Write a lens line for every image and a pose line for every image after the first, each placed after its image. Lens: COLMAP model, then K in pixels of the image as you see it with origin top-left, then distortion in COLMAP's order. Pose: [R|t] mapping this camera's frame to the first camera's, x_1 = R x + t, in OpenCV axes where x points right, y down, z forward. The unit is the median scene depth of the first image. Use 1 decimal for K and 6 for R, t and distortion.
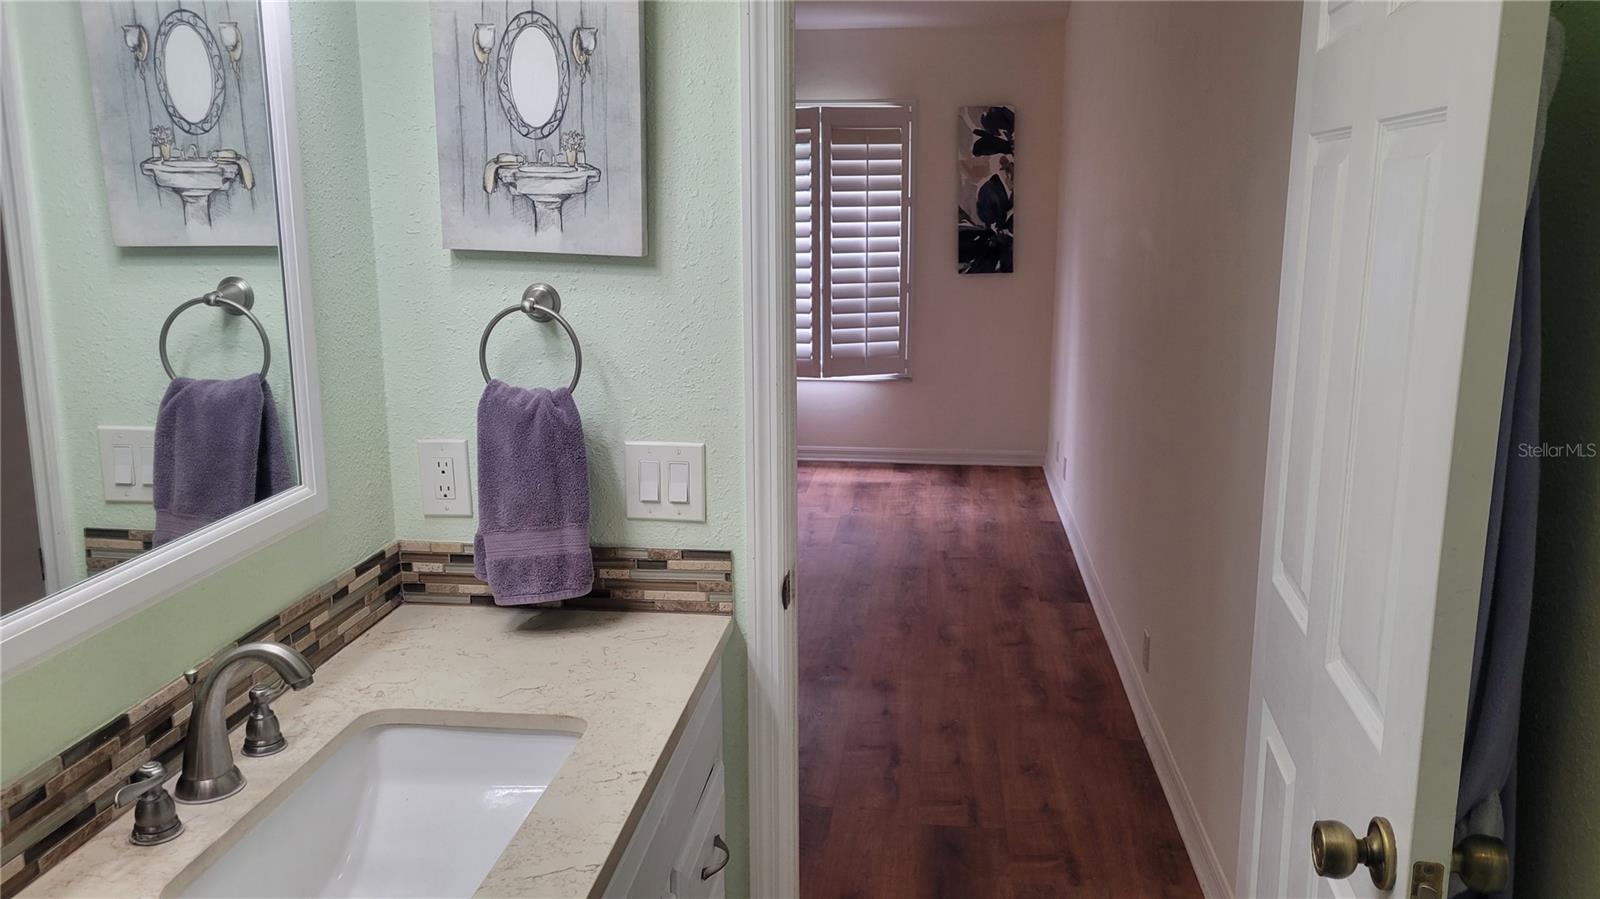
lens RADIAL K [[1204.7, 0, 807.6], [0, 1204.7, 444.5], [0, 0, 1]] dist [0.052510, -0.023750]
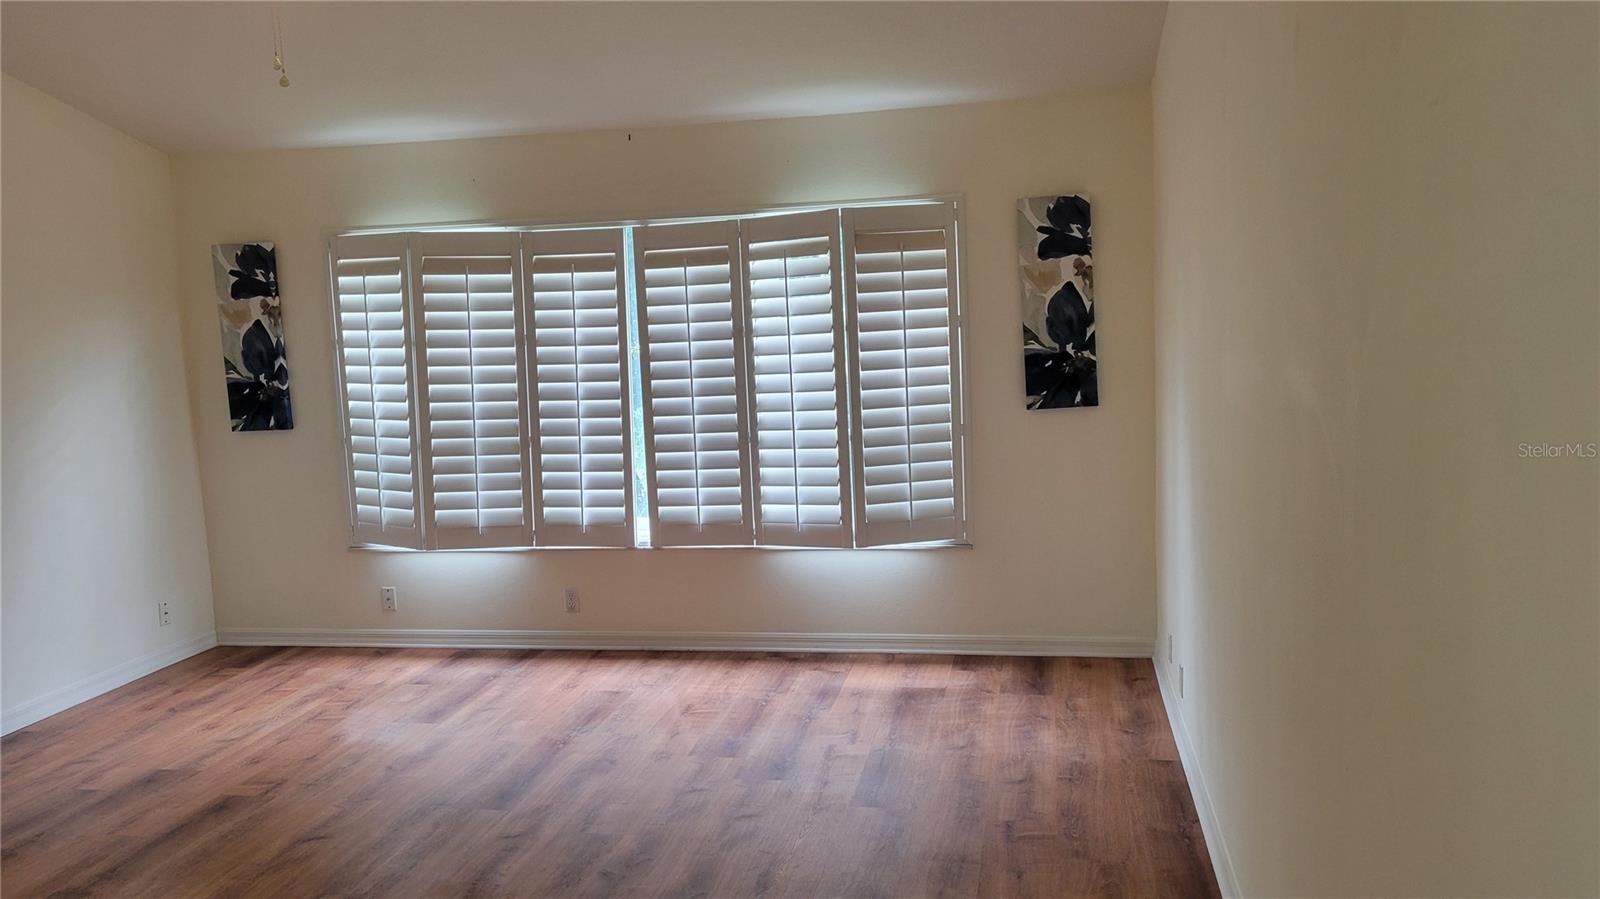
lens RADIAL K [[1204.7, 0, 799.1], [0, 1204.7, 459.0], [0, 0, 1]] dist [0.052510, -0.023750]
pose [[0.994979, -0.034329, -0.094007, 0.052319], [0.026720, 0.996352, -0.081042, -0.052043], [0.096446, 0.078124, 0.992268, 0.223810]]
